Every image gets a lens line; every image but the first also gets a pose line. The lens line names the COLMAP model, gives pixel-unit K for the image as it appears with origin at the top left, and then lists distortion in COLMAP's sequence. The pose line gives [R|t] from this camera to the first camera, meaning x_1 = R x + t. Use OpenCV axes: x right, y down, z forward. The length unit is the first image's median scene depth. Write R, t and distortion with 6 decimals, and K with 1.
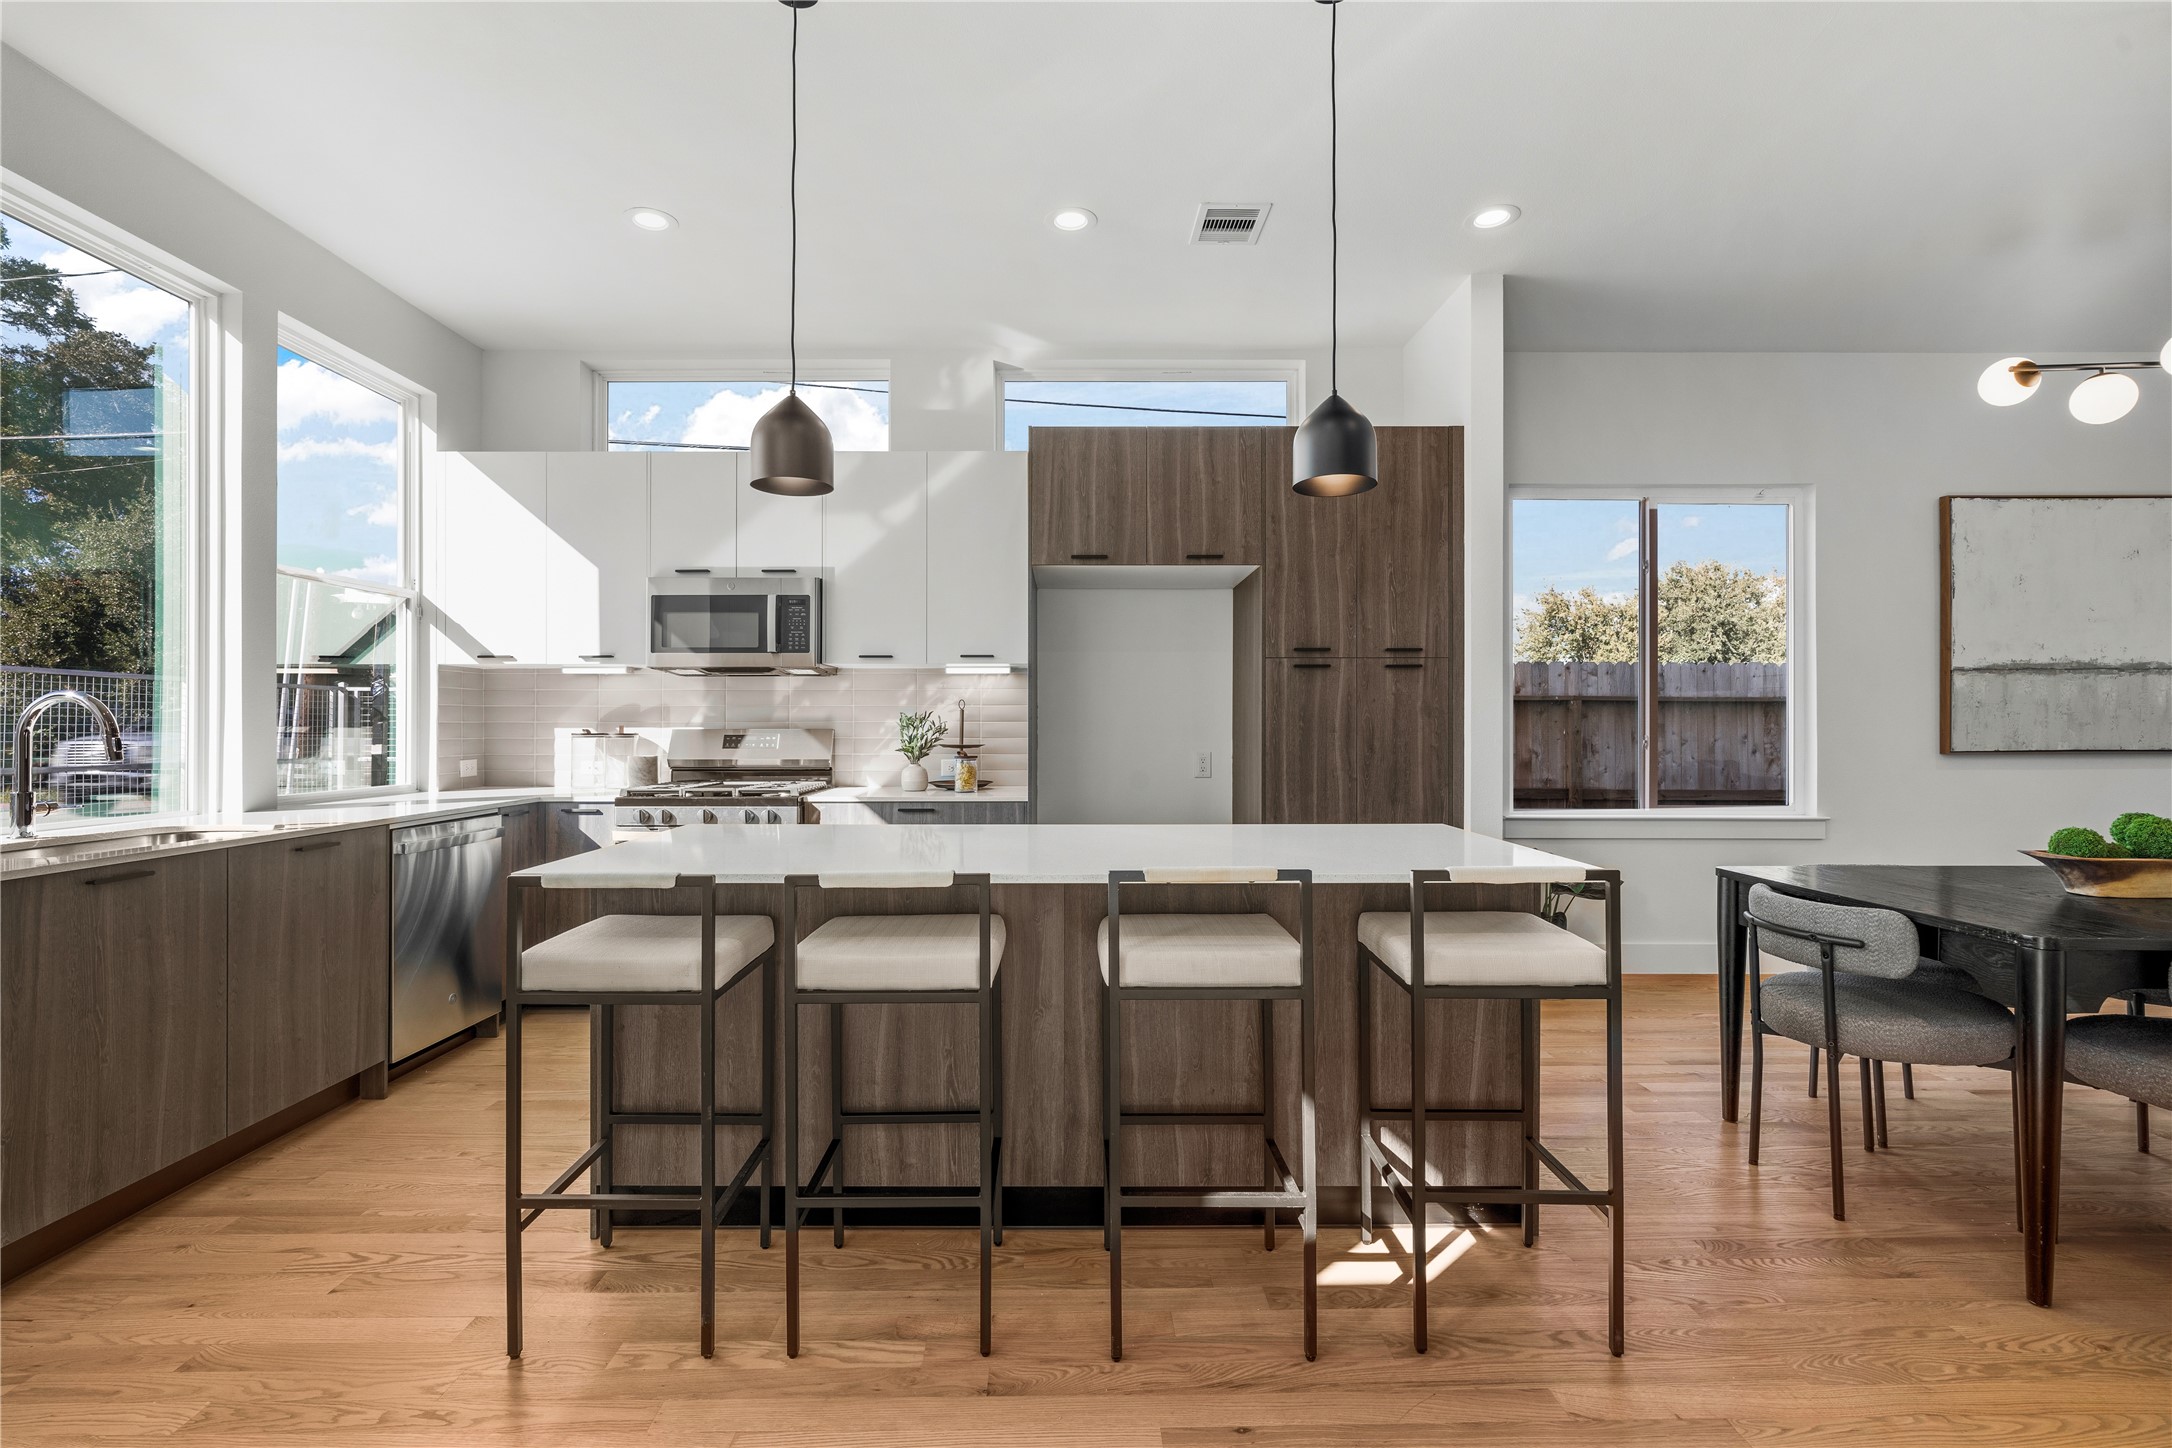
lens RADIAL K [[981.3, 0, 1077.9], [0, 981.3, 720.2], [0, 0, 1]] dist [-0.005697, 0.000766]
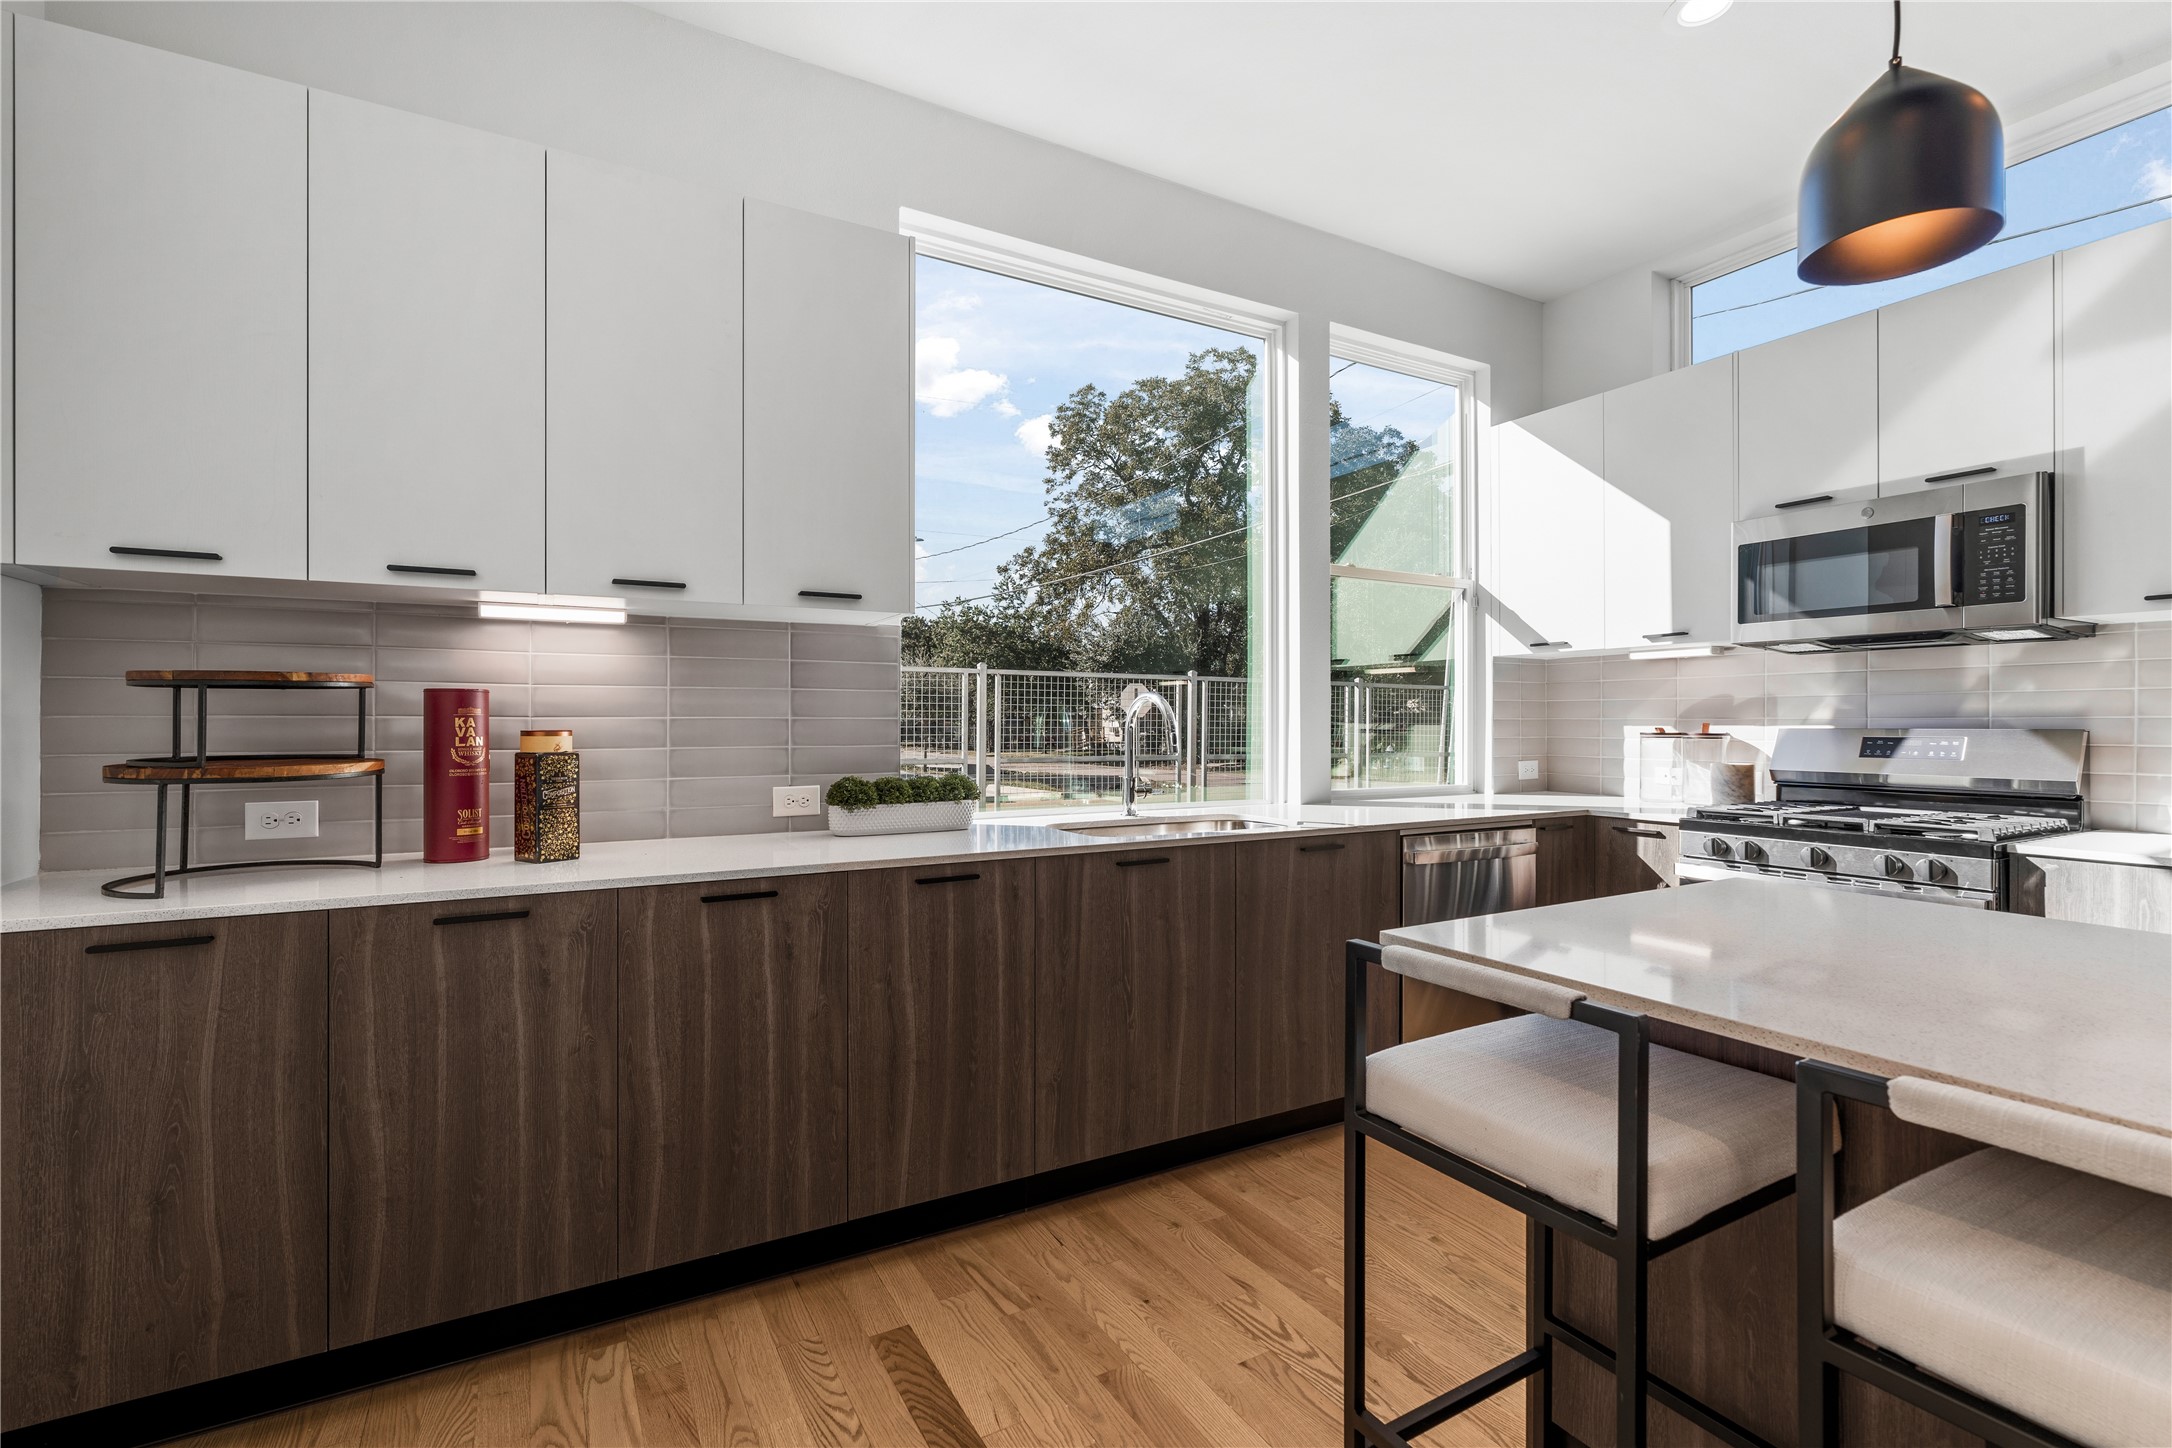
lens RADIAL K [[981.3, 0, 1077.9], [0, 981.3, 720.2], [0, 0, 1]] dist [-0.005697, 0.000766]
pose [[0.476733, -0.001225, -0.879047, -0.027733], [0.003175, 0.999995, 0.000328, 0.001472], [0.879042, -0.002947, 0.476735, 0.219531]]
